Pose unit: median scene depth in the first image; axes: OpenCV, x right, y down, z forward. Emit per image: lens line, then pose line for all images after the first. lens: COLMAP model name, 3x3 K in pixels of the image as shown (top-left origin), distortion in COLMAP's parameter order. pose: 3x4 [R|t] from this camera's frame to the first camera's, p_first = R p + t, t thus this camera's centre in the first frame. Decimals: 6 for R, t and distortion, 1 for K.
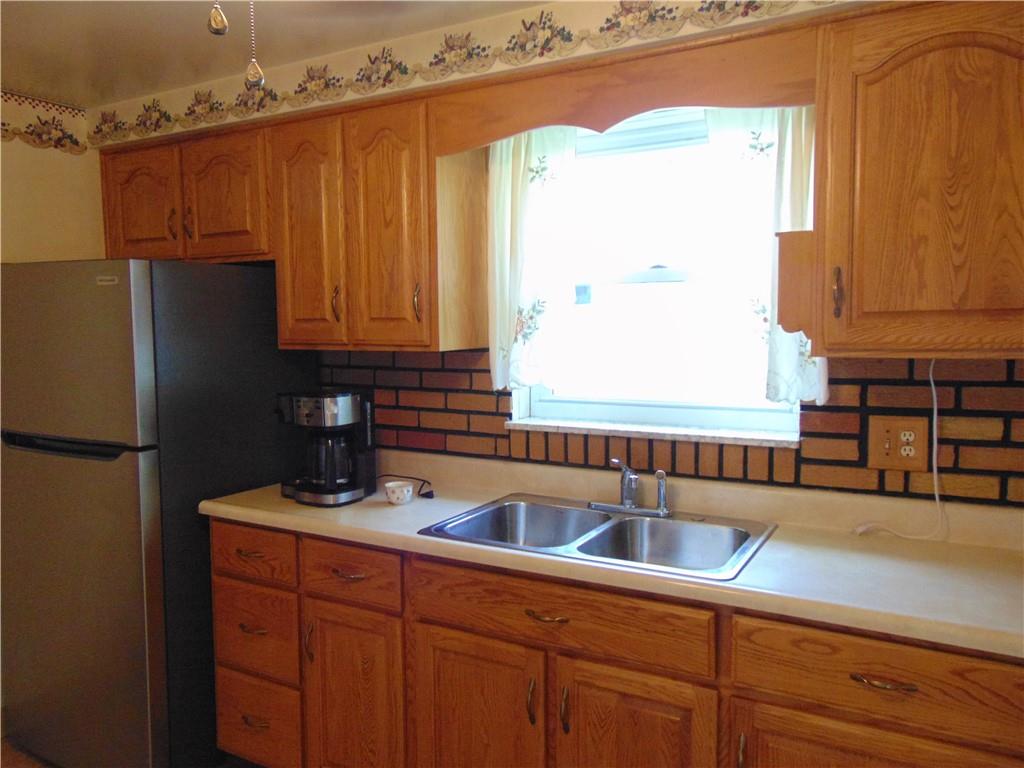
lens RADIAL K [[772.4, 0, 513.6], [0, 772.4, 387.9], [0, 0, 1]] dist [-0.009883, 0.035821]
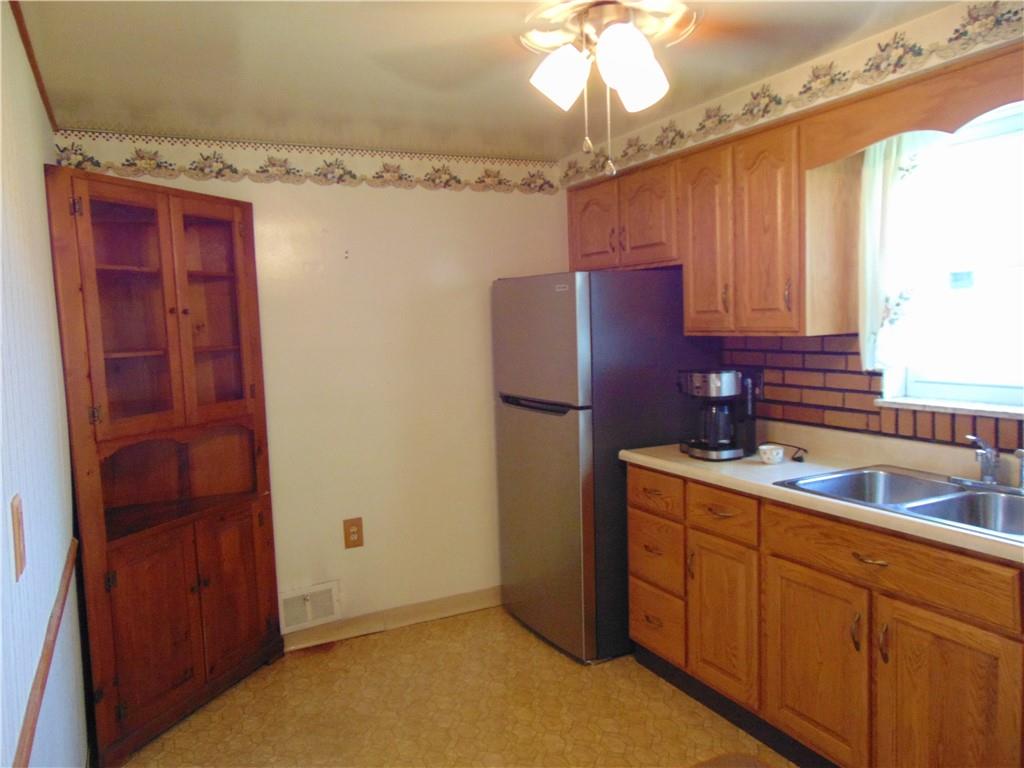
lens RADIAL K [[772.4, 0, 513.6], [0, 772.4, 387.9], [0, 0, 1]] dist [-0.009883, 0.035821]
pose [[0.829806, 0.028755, -0.557310, 0.187863], [-0.020332, 0.999566, 0.021301, 0.015377], [0.557681, -0.006345, 0.830031, -0.217314]]
